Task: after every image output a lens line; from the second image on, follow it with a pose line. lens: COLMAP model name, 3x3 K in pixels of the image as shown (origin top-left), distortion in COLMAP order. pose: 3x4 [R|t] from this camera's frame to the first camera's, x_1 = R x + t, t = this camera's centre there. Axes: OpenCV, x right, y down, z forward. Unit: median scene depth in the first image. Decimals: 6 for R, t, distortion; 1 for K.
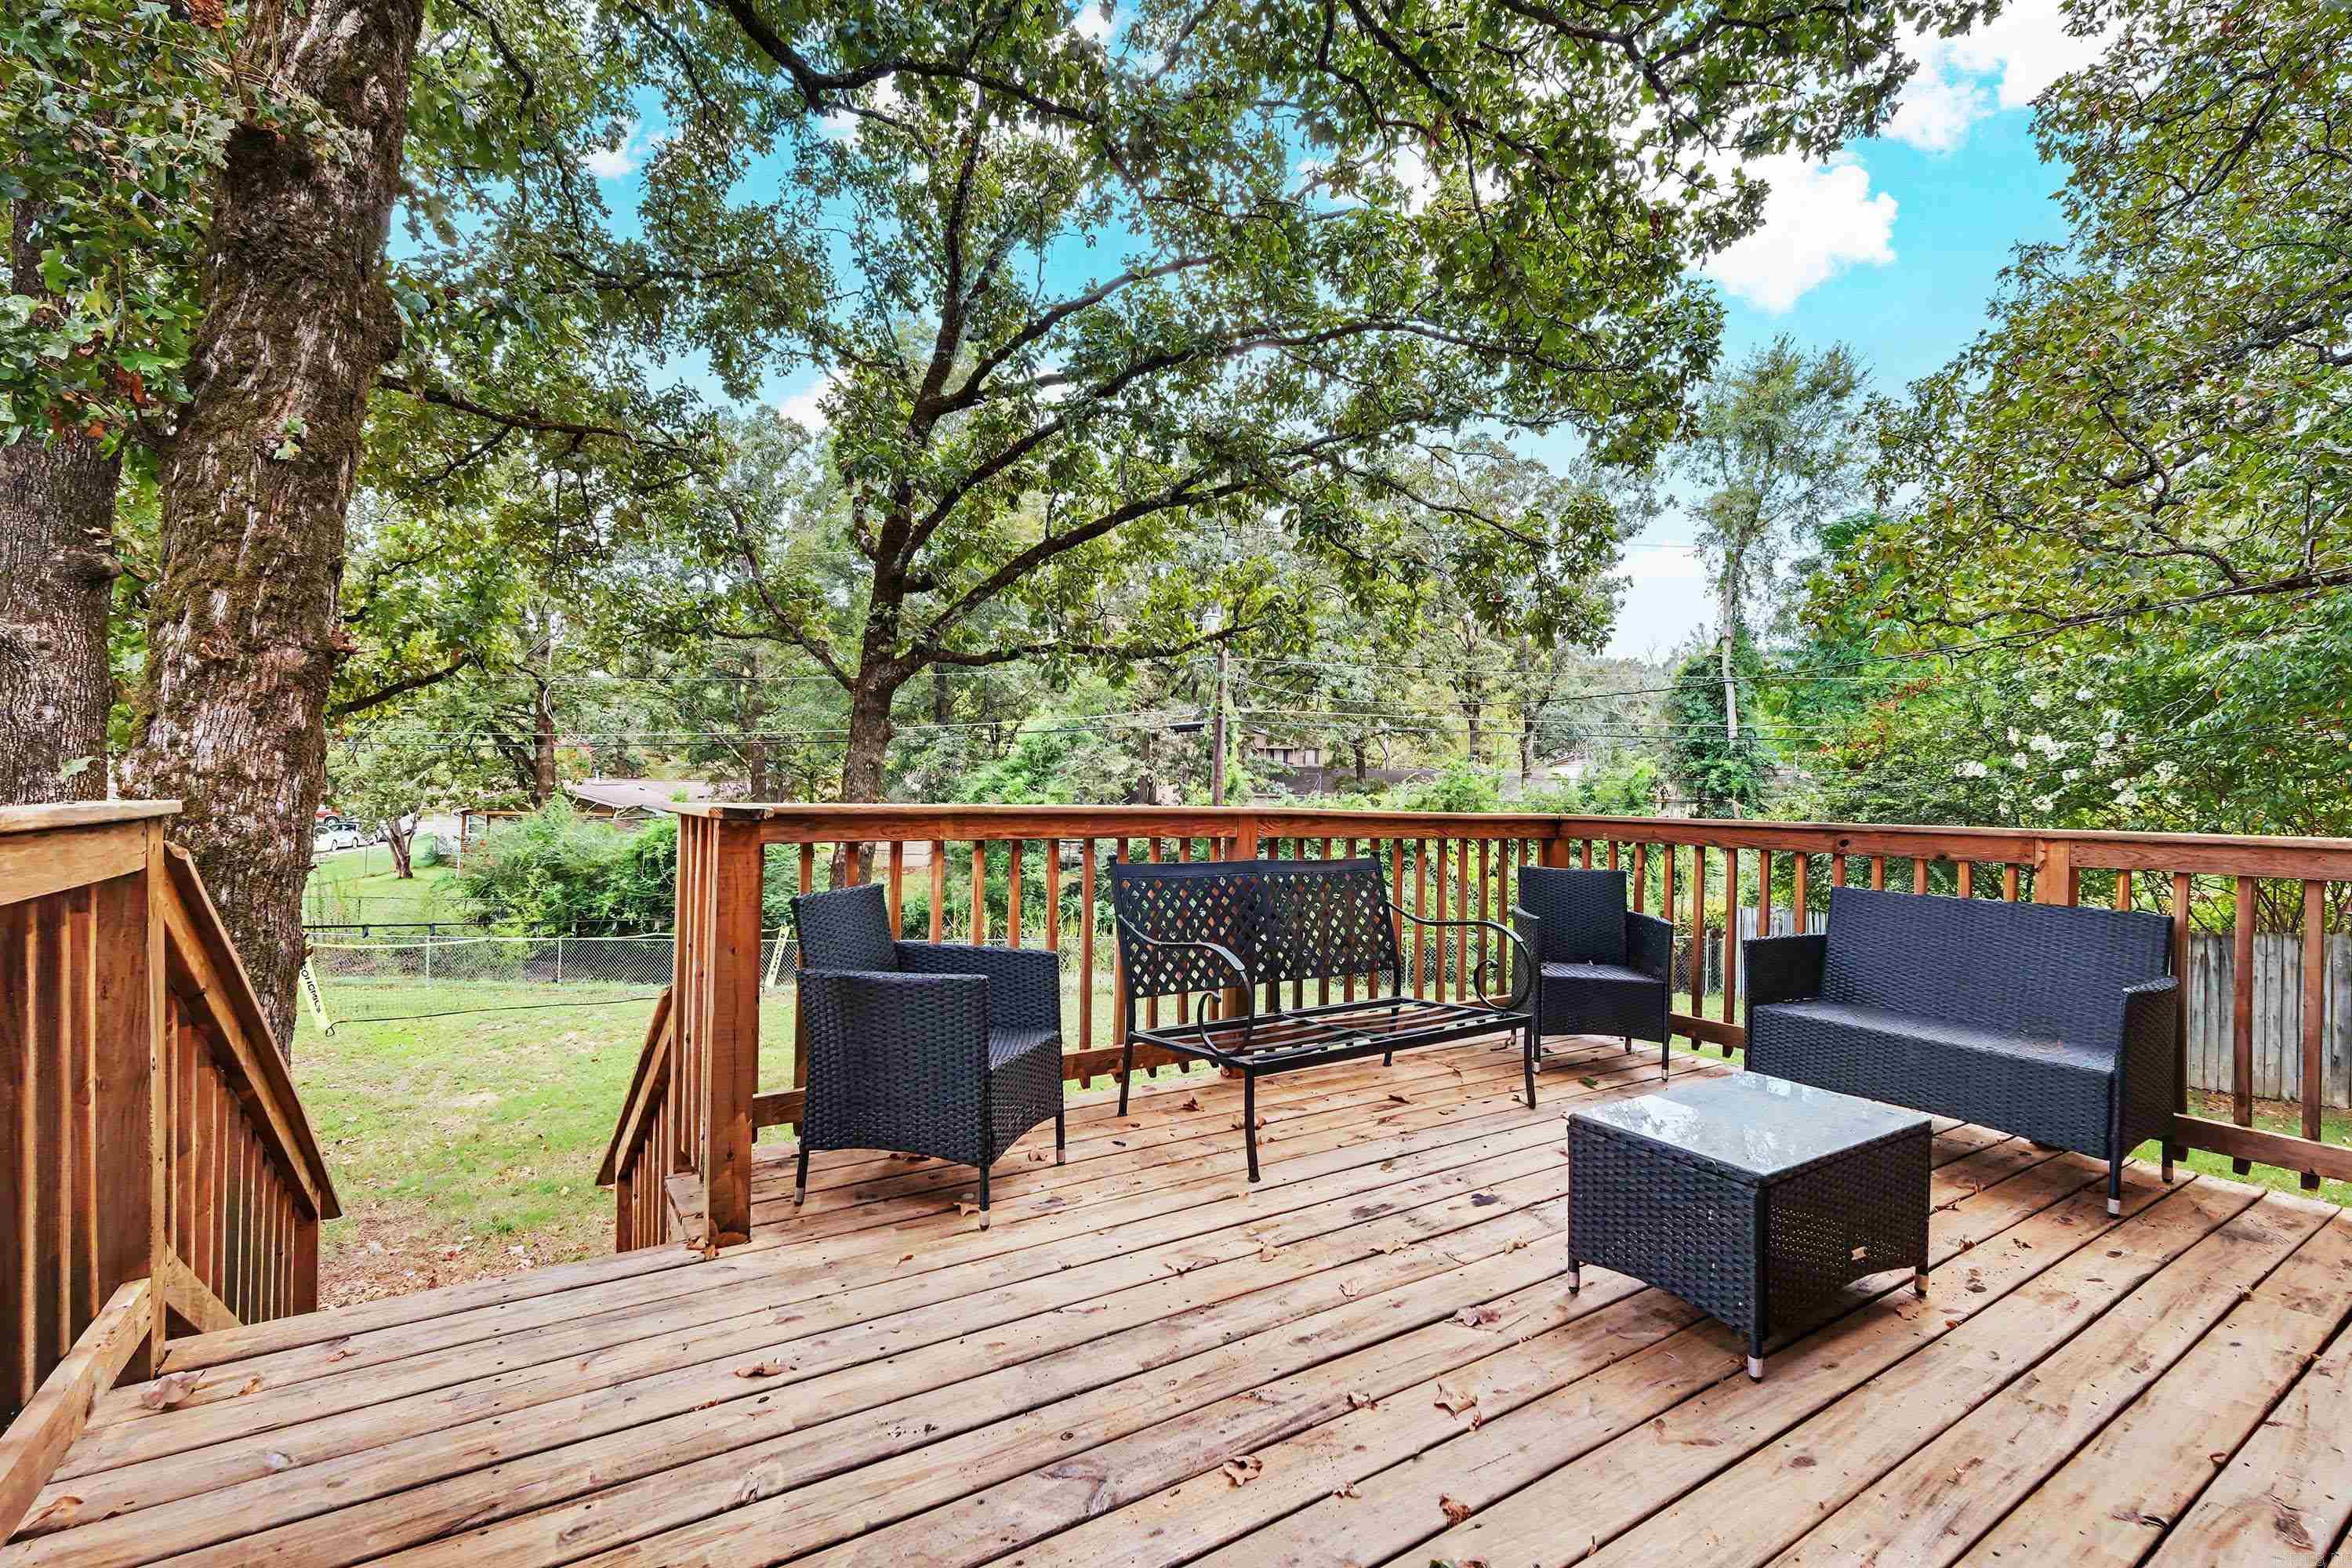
lens RADIAL K [[1030.4, 0, 1190.6], [0, 1030.4, 791.7], [0, 0, 1]] dist [-0.007946, -0.000074]
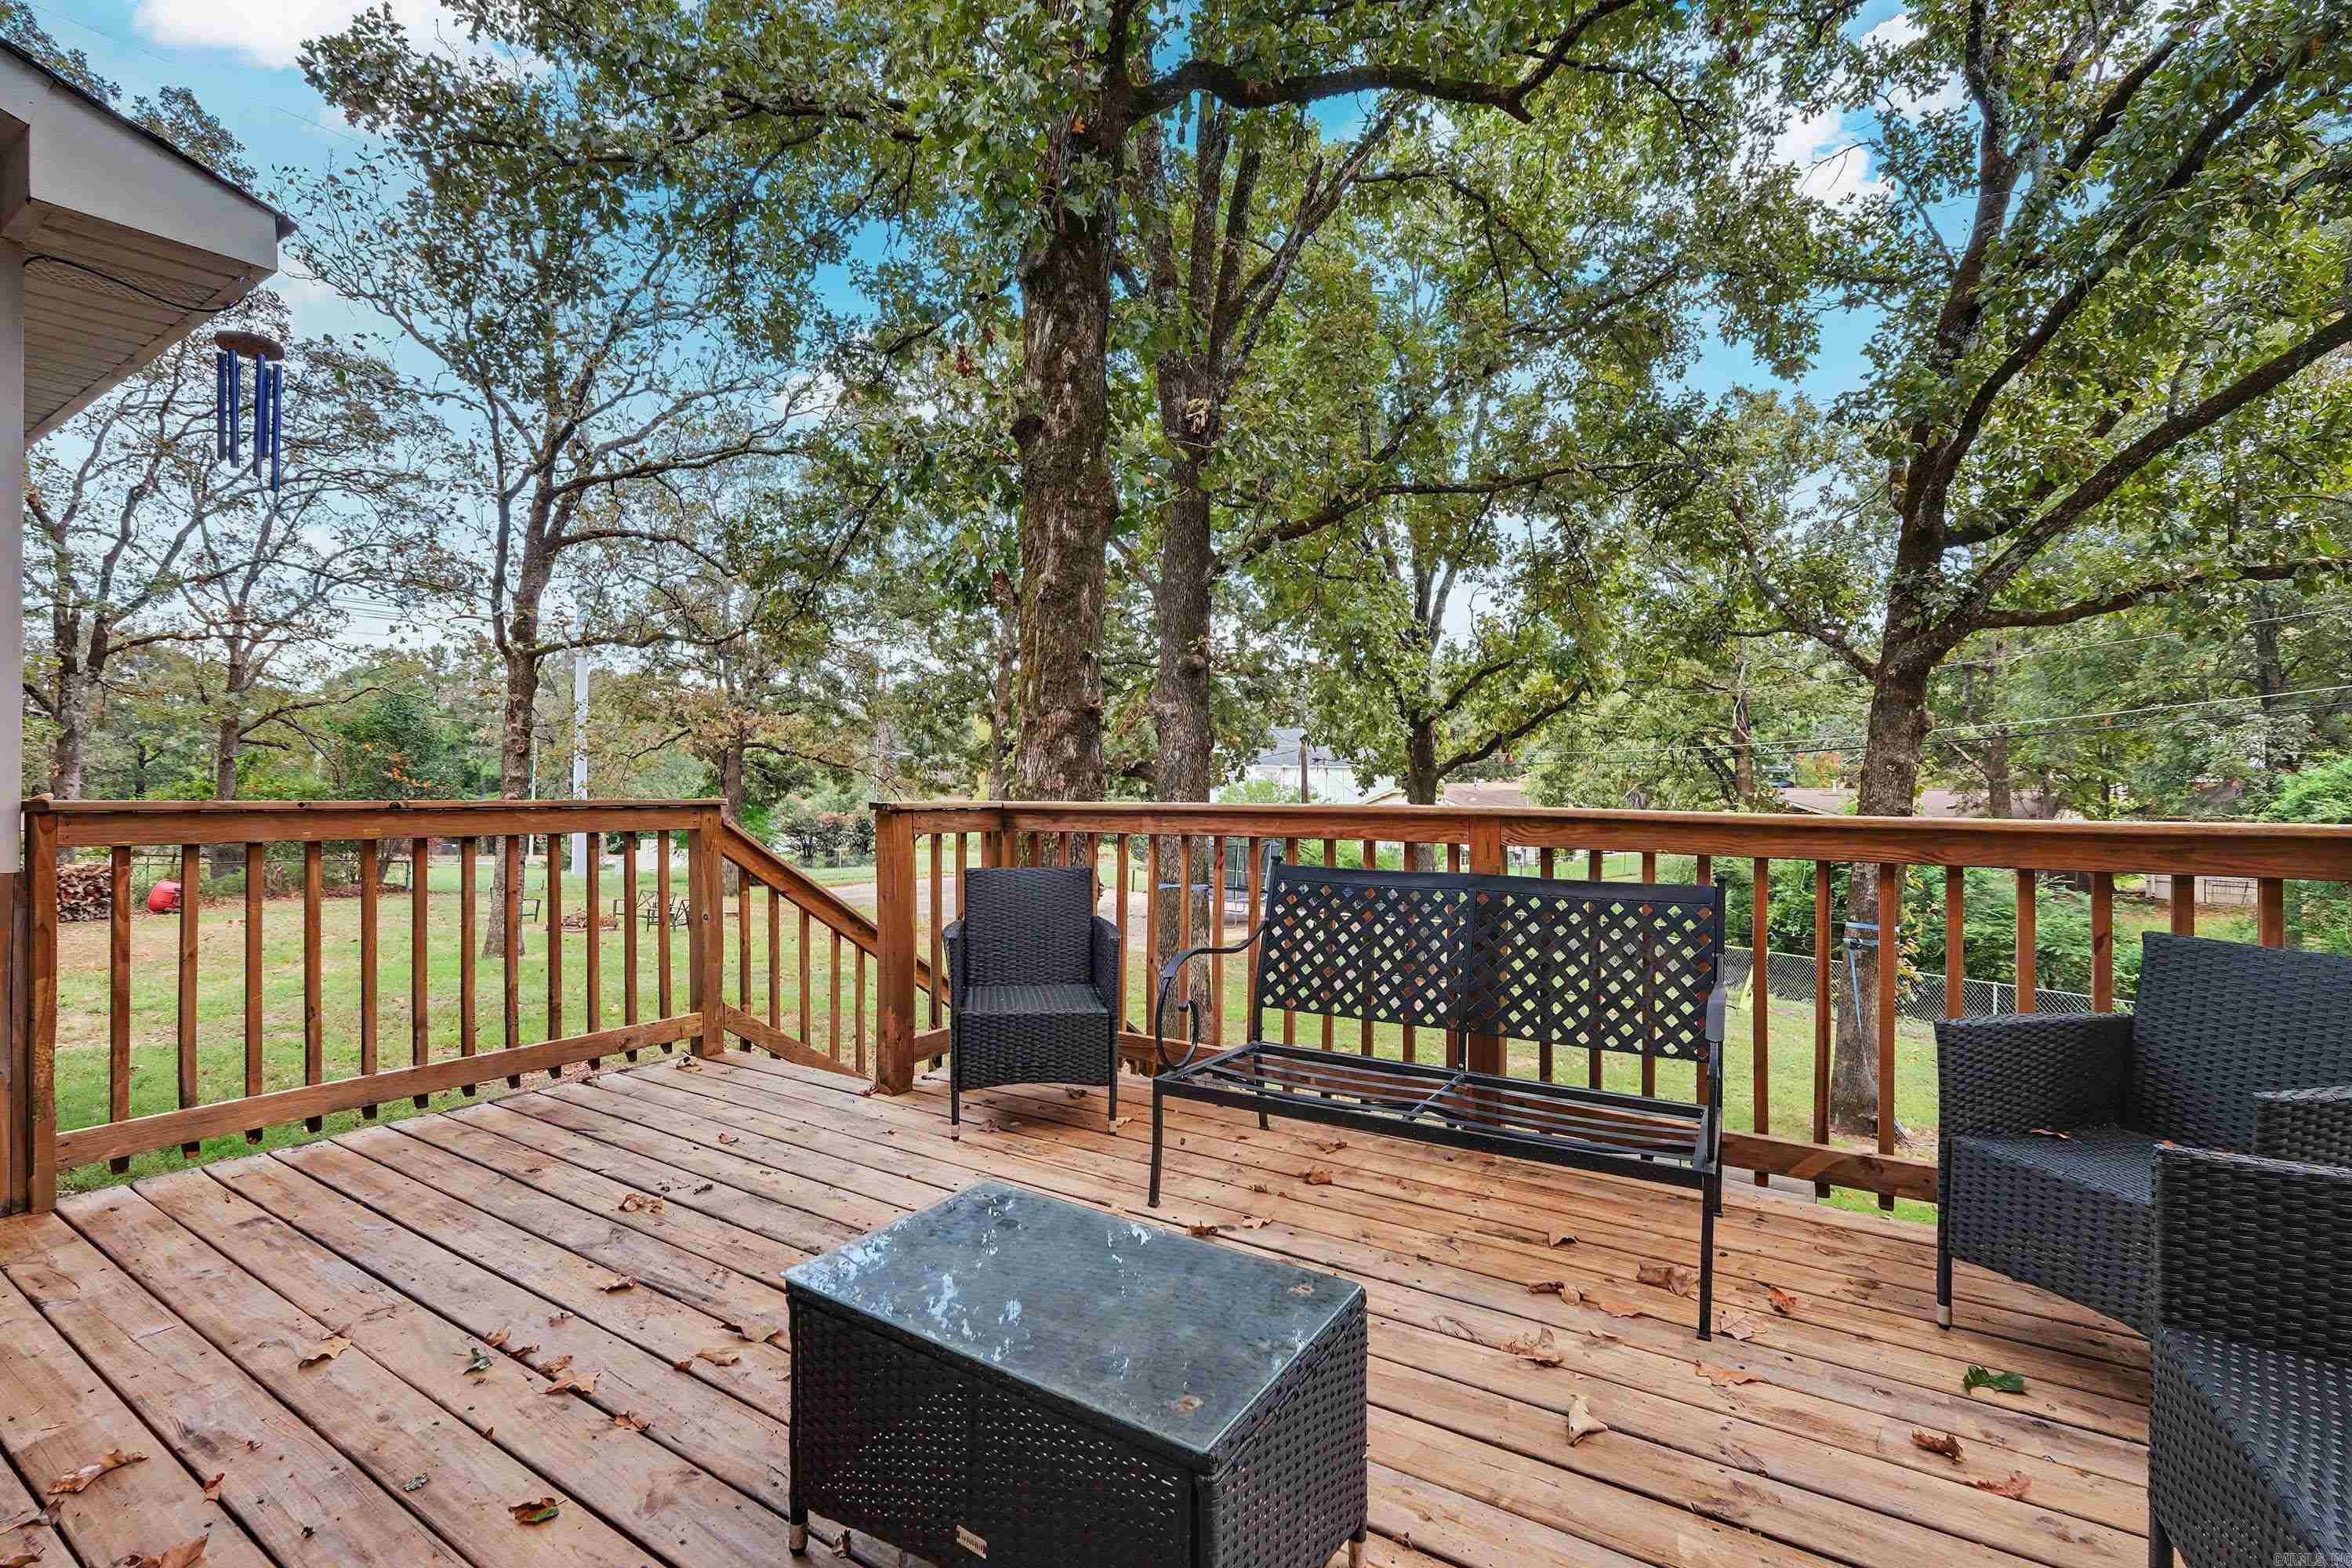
lens RADIAL K [[1030.4, 0, 1185.4], [0, 1030.4, 786.6], [0, 0, 1]] dist [-0.007946, -0.000074]
pose [[0.421565, -0.018645, -0.906607, 0.718672], [0.003986, 0.999817, -0.018708, 0.014411], [0.906790, 0.004272, 0.421562, 0.493700]]
